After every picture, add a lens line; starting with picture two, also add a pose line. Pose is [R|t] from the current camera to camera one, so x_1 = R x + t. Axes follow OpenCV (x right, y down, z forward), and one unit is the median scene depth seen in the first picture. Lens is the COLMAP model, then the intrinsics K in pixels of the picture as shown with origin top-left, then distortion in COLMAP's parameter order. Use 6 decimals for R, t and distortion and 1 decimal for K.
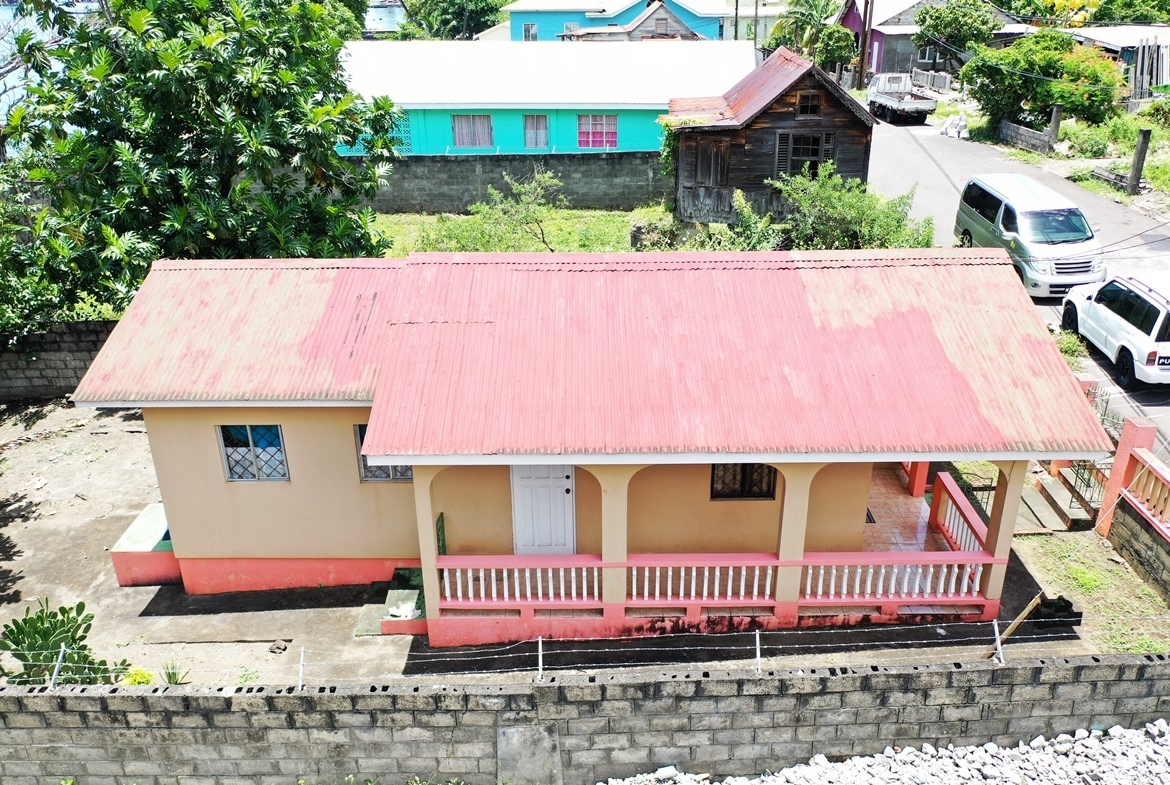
lens RADIAL K [[919.3, 0, 589.9], [0, 919.3, 392.1], [0, 0, 1]] dist [0.013617, -0.012669]
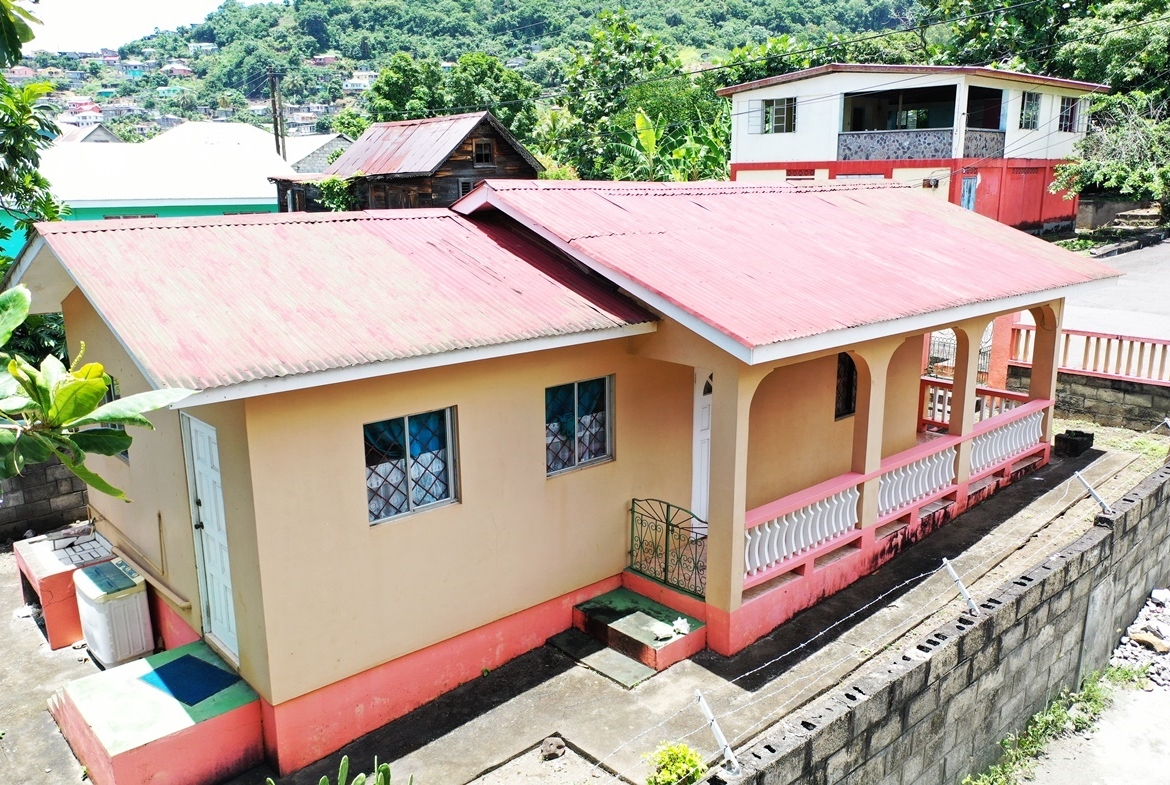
lens RADIAL K [[919.3, 0, 586.1], [0, 919.3, 390.3], [0, 0, 1]] dist [0.013617, -0.012669]
pose [[0.741591, -0.147391, 0.654461, -0.659916], [0.275449, 0.956438, -0.096720, 0.108143], [-0.611695, 0.251997, 0.749884, 0.442856]]
